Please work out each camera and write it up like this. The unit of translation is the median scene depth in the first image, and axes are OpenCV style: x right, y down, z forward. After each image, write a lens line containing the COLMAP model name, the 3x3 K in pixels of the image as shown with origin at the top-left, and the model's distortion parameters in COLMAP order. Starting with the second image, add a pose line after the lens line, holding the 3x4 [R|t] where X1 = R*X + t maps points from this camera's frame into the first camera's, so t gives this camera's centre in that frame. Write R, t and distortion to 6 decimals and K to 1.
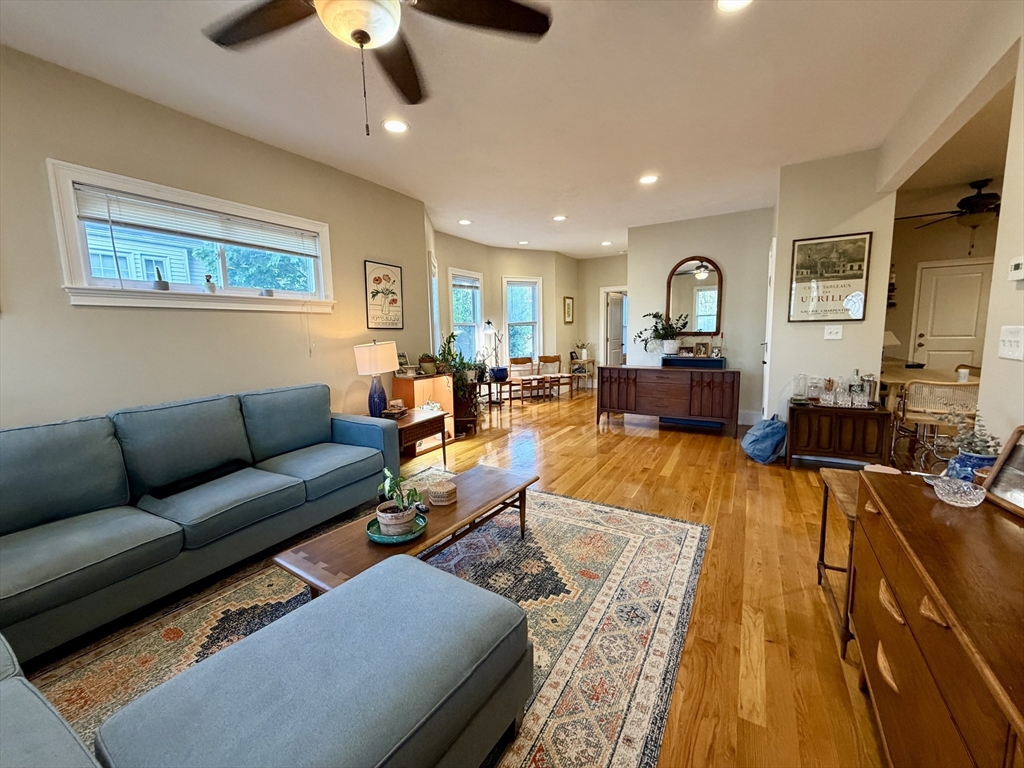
lens RADIAL K [[407.7, 0, 510.7], [0, 407.7, 380.5], [0, 0, 1]] dist [0.003385, -0.000160]
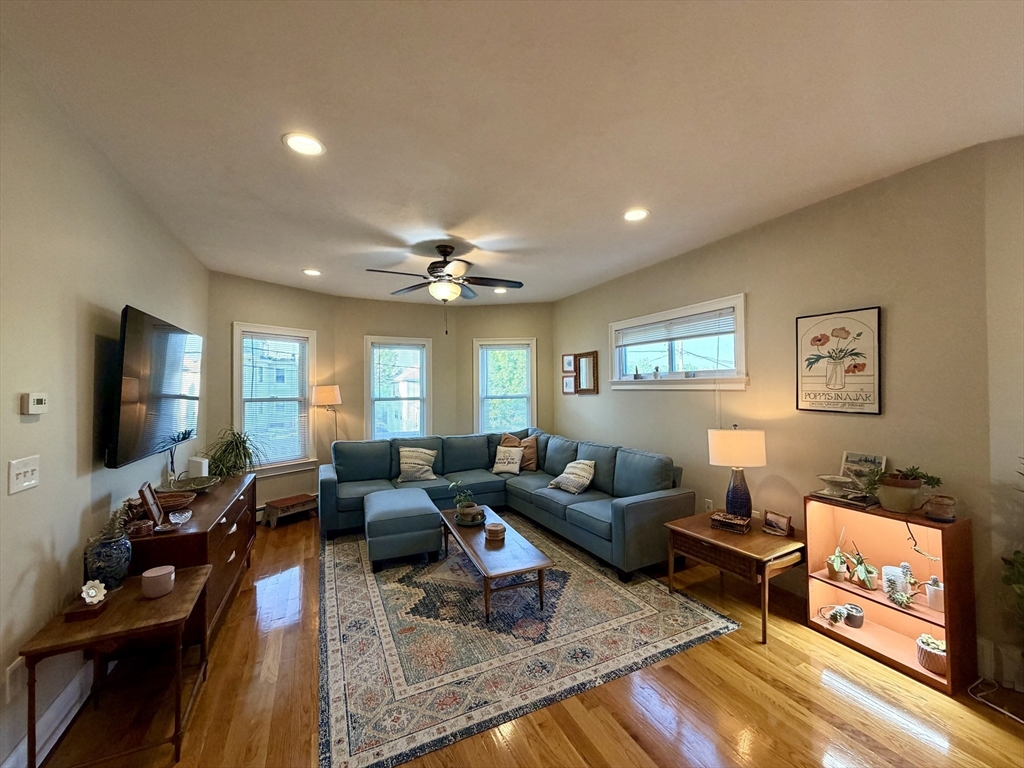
lens RADIAL K [[407.7, 0, 509.9], [0, 407.7, 383.1], [0, 0, 1]] dist [0.003385, -0.000160]
pose [[-0.559418, 0.018296, -0.828683, 0.859956], [-0.077865, 0.994175, 0.074514, -0.304955], [0.825220, 0.106210, -0.554735, 1.577777]]
